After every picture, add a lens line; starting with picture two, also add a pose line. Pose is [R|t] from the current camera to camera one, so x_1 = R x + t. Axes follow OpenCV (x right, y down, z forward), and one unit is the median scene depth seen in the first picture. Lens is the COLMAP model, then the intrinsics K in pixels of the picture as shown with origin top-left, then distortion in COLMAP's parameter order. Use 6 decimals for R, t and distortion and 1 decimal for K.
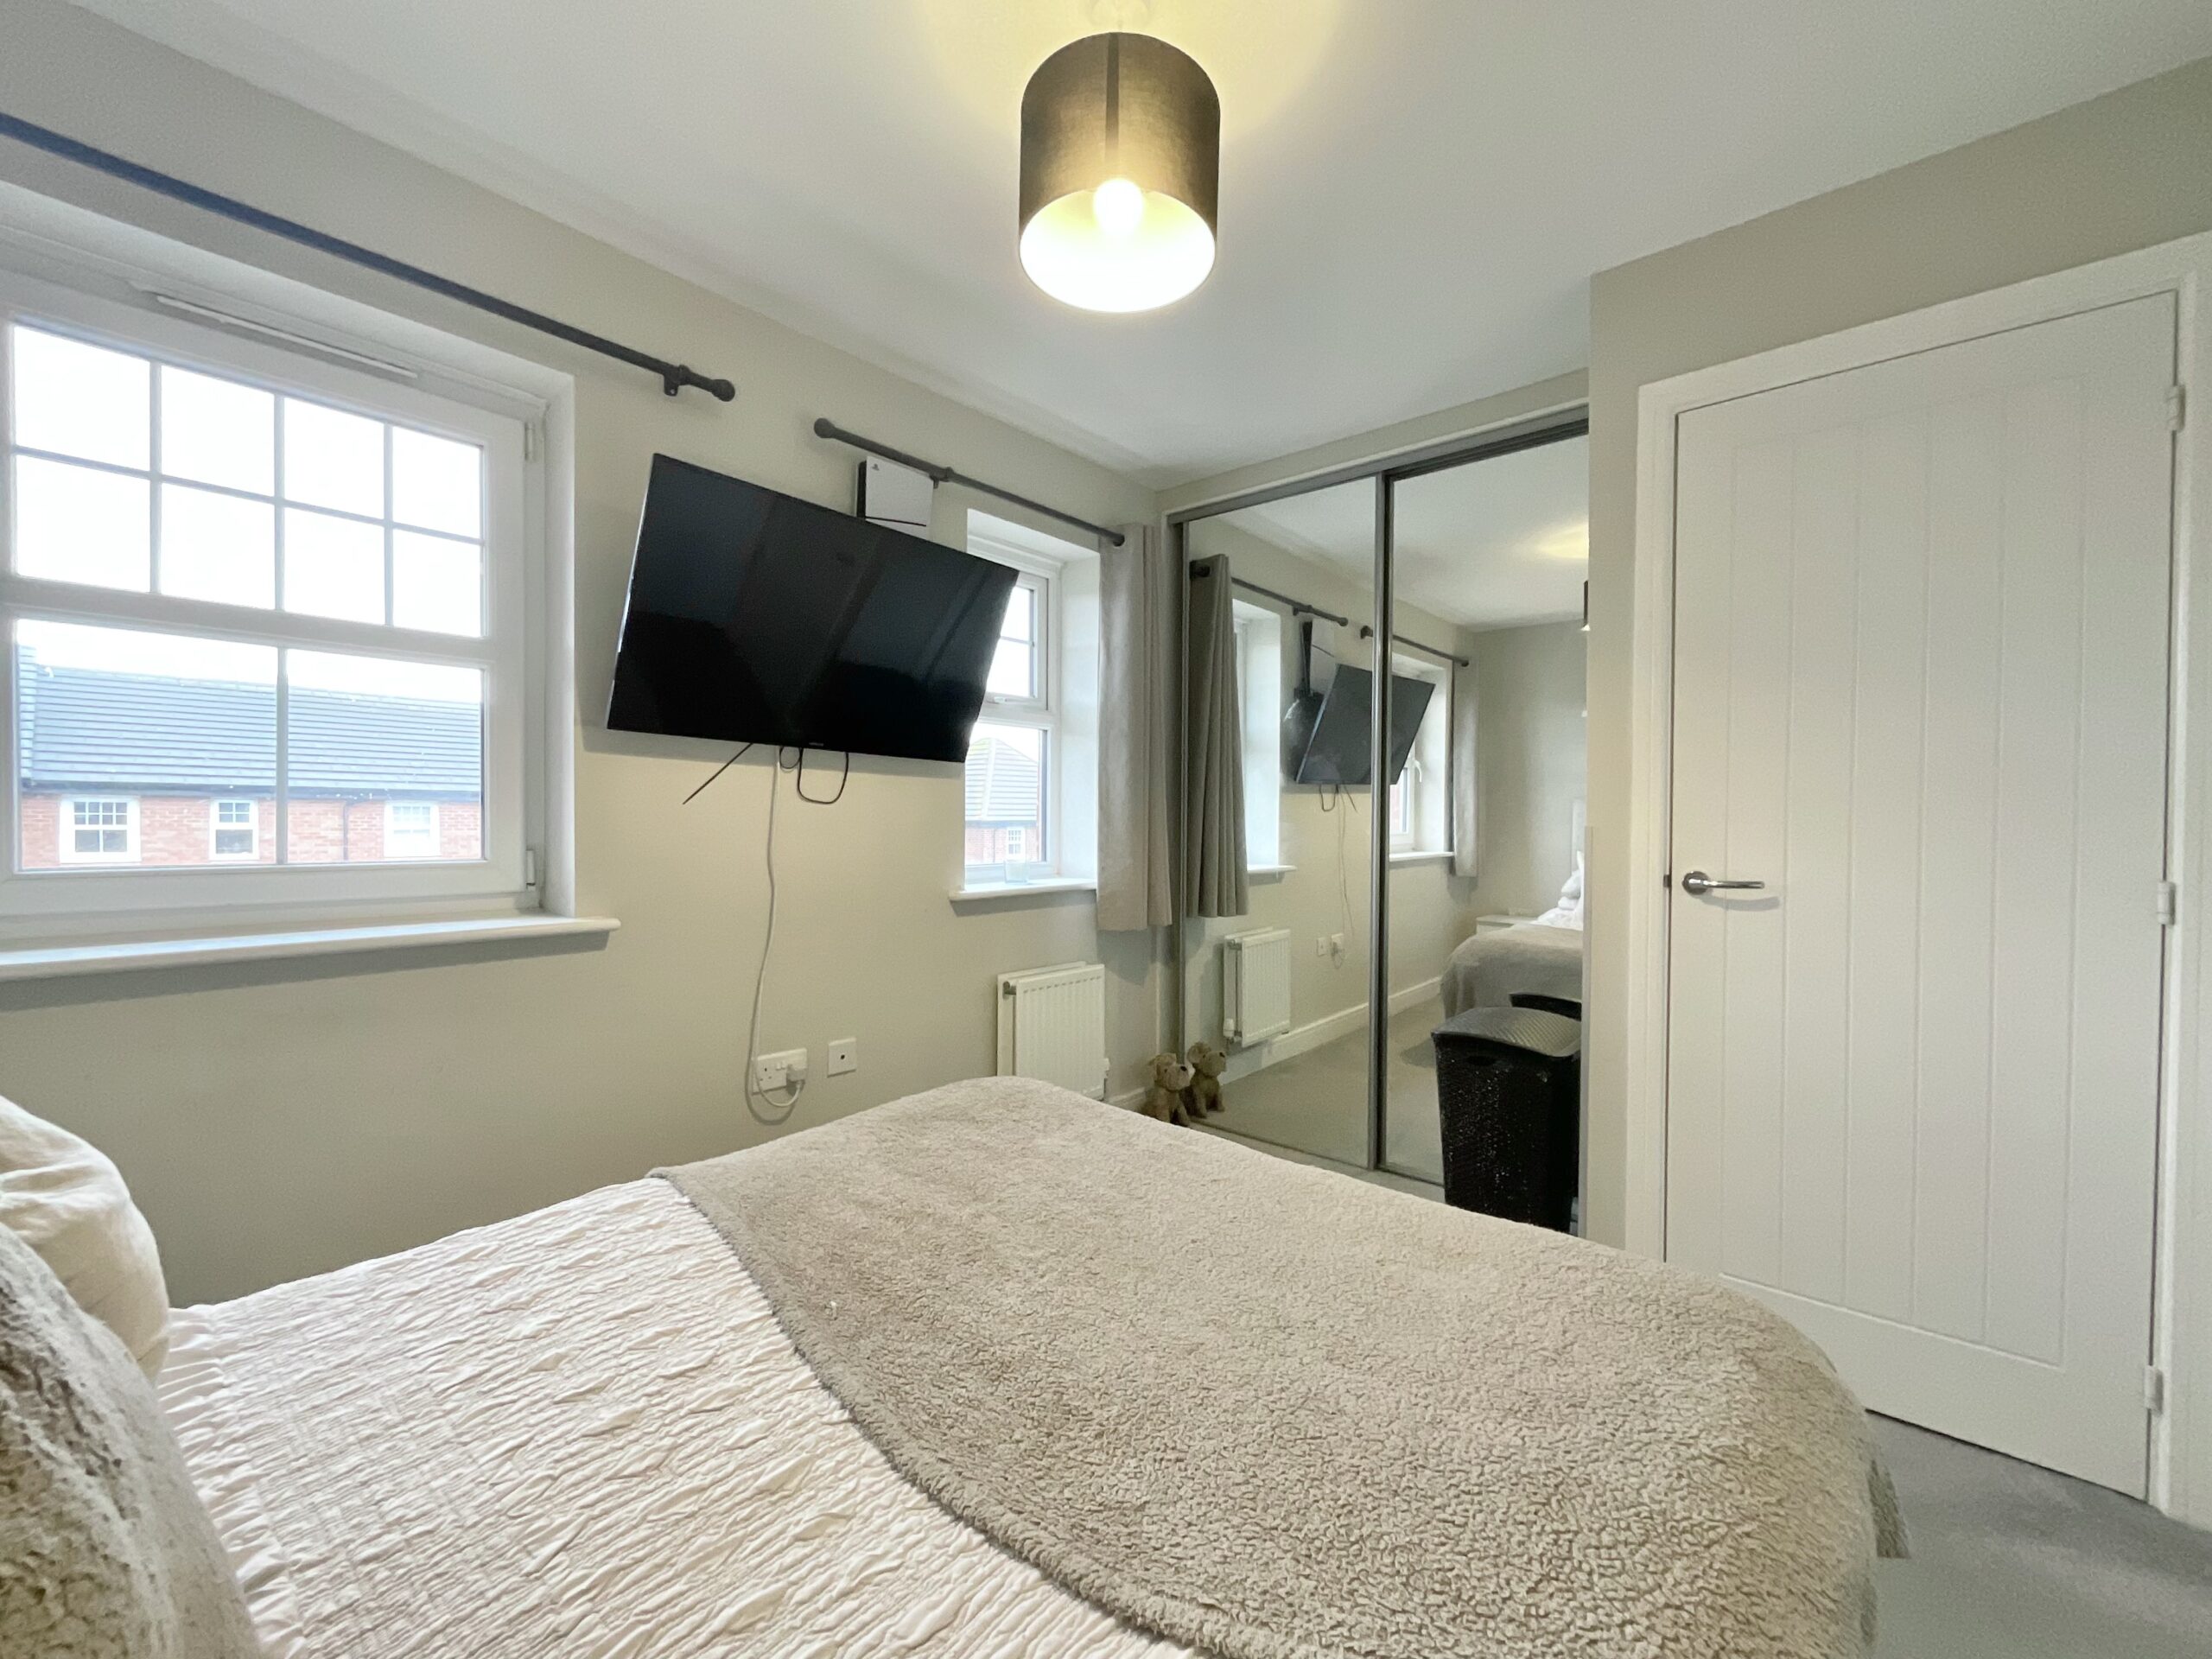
lens RADIAL K [[904.6, 0, 1085.7], [0, 904.6, 833.5], [0, 0, 1]] dist [0.001010, 0.000296]
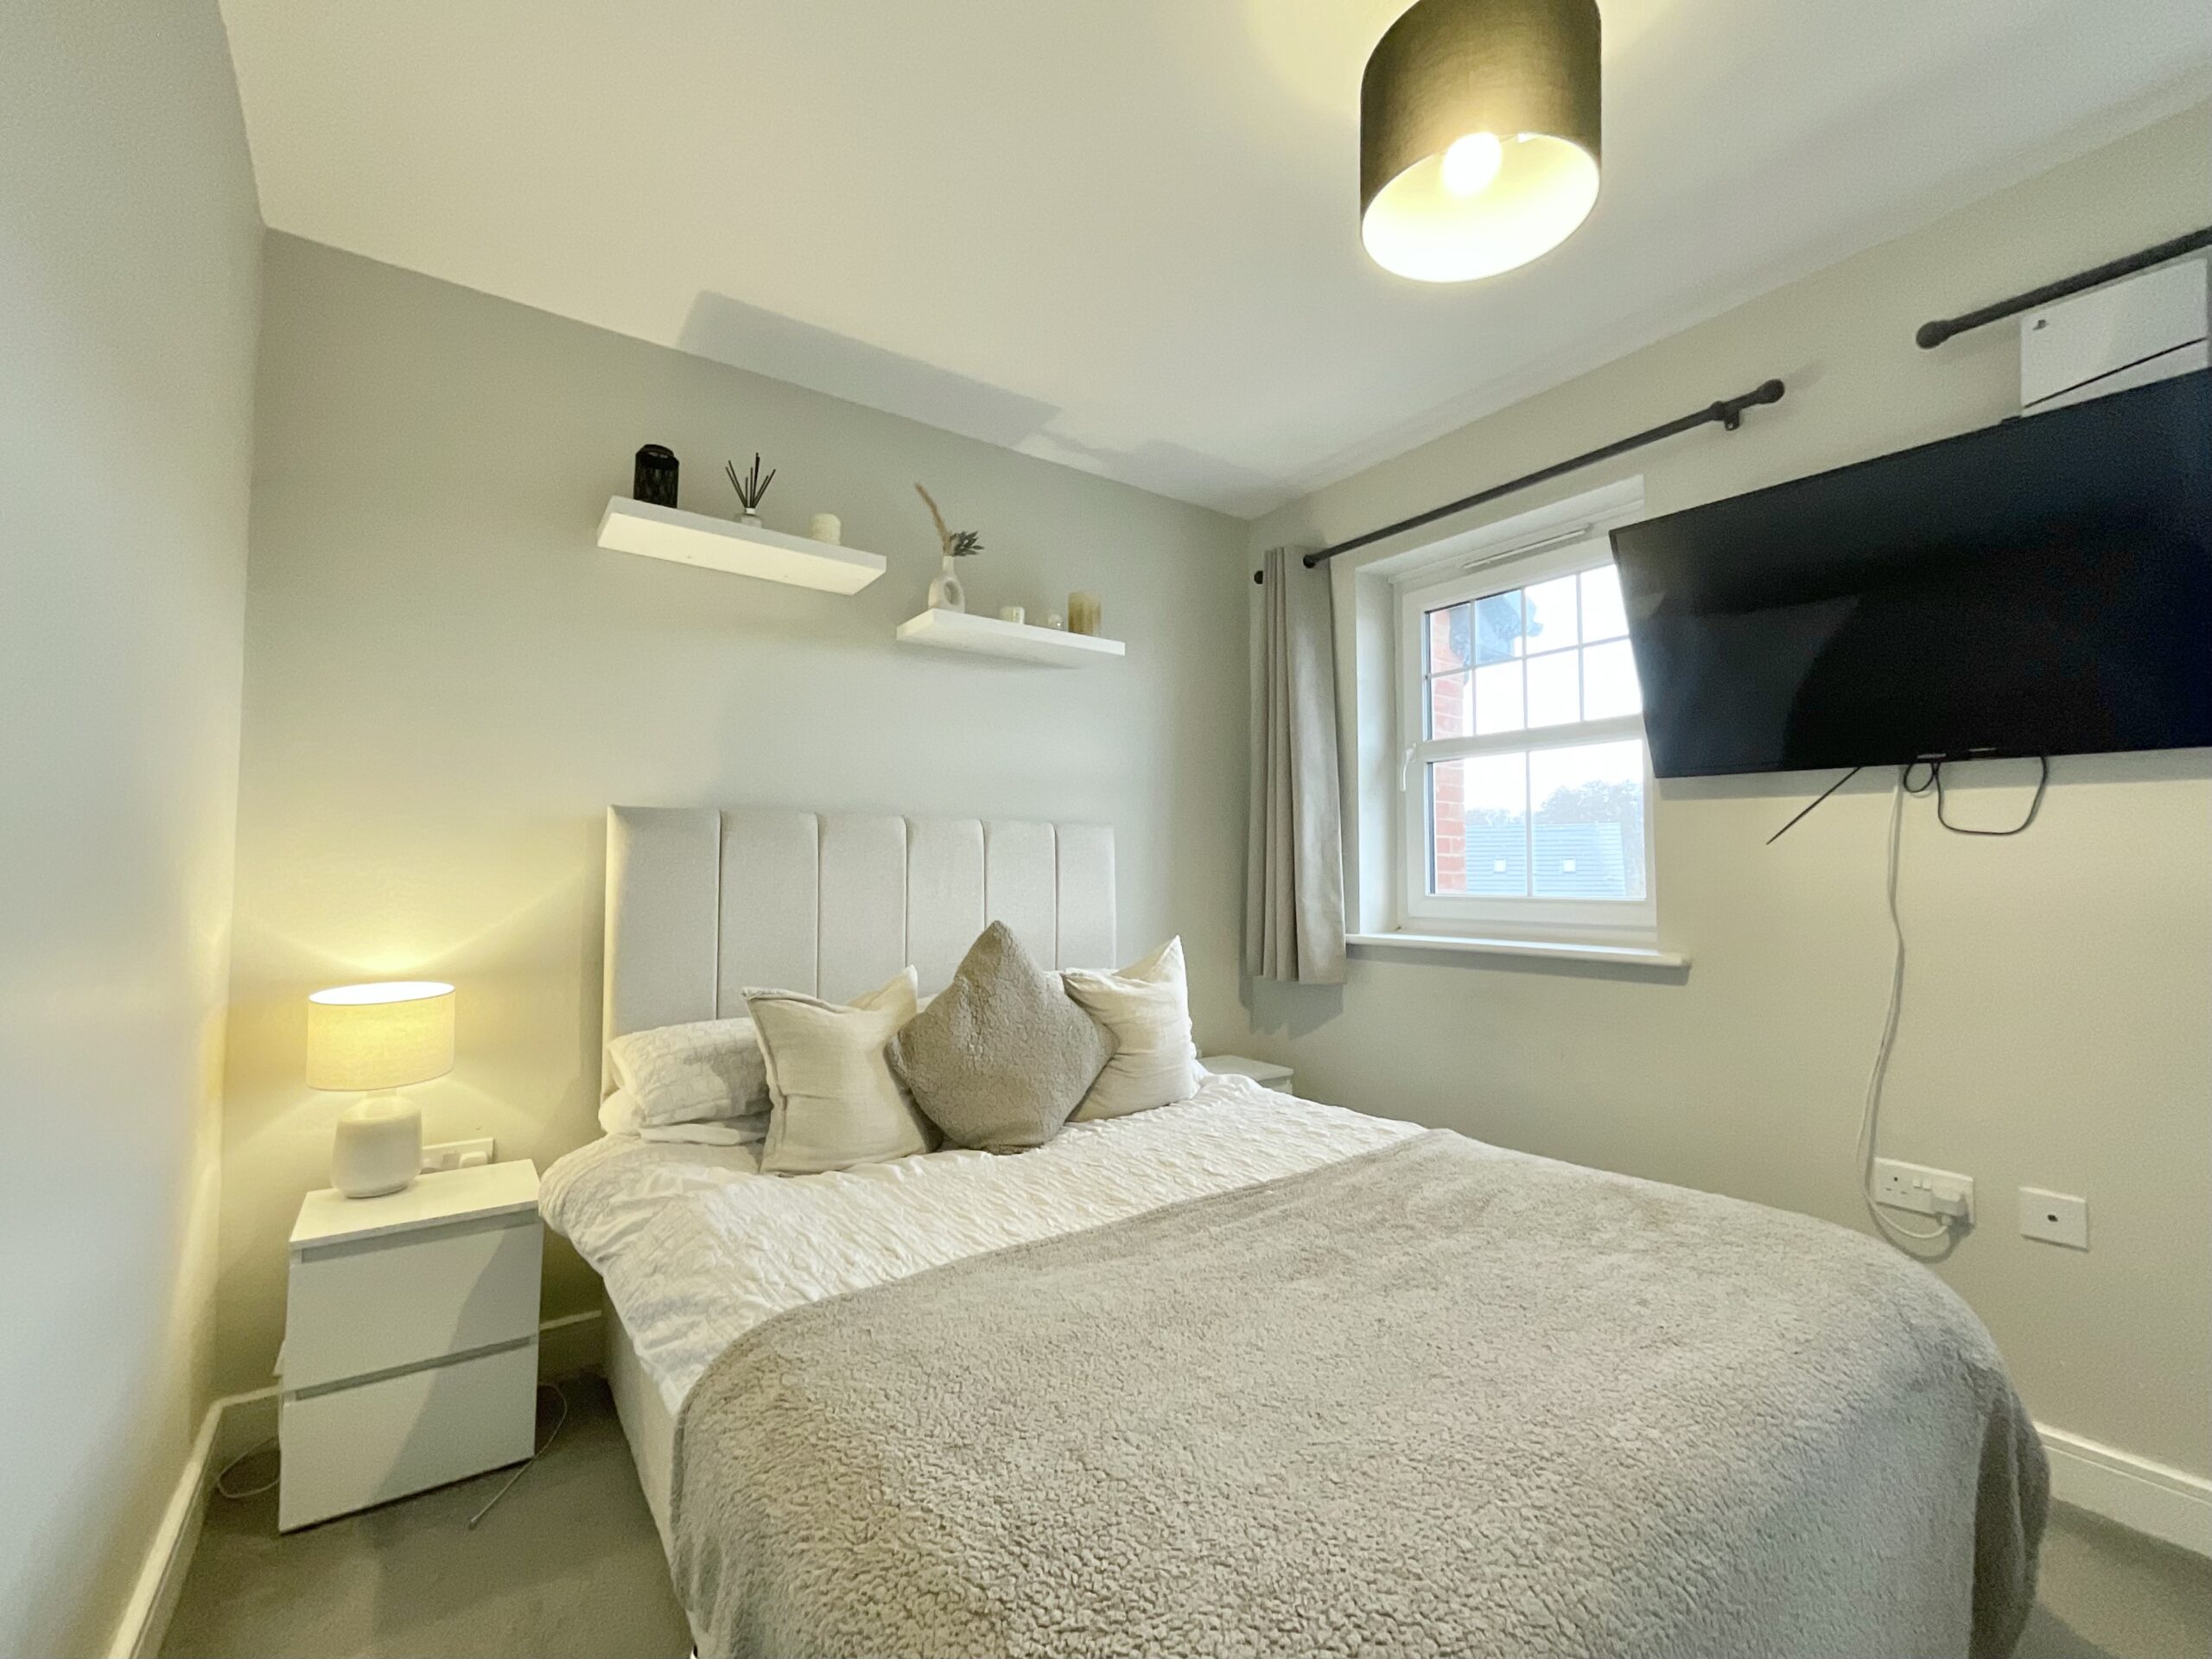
lens RADIAL K [[904.6, 0, 1085.7], [0, 904.6, 833.5], [0, 0, 1]] dist [0.001010, 0.000296]
pose [[-0.230115, -0.055204, -0.971596, 0.651805], [-0.016578, 0.998467, -0.052805, 0.017346], [0.973022, 0.003956, -0.230678, 0.559339]]
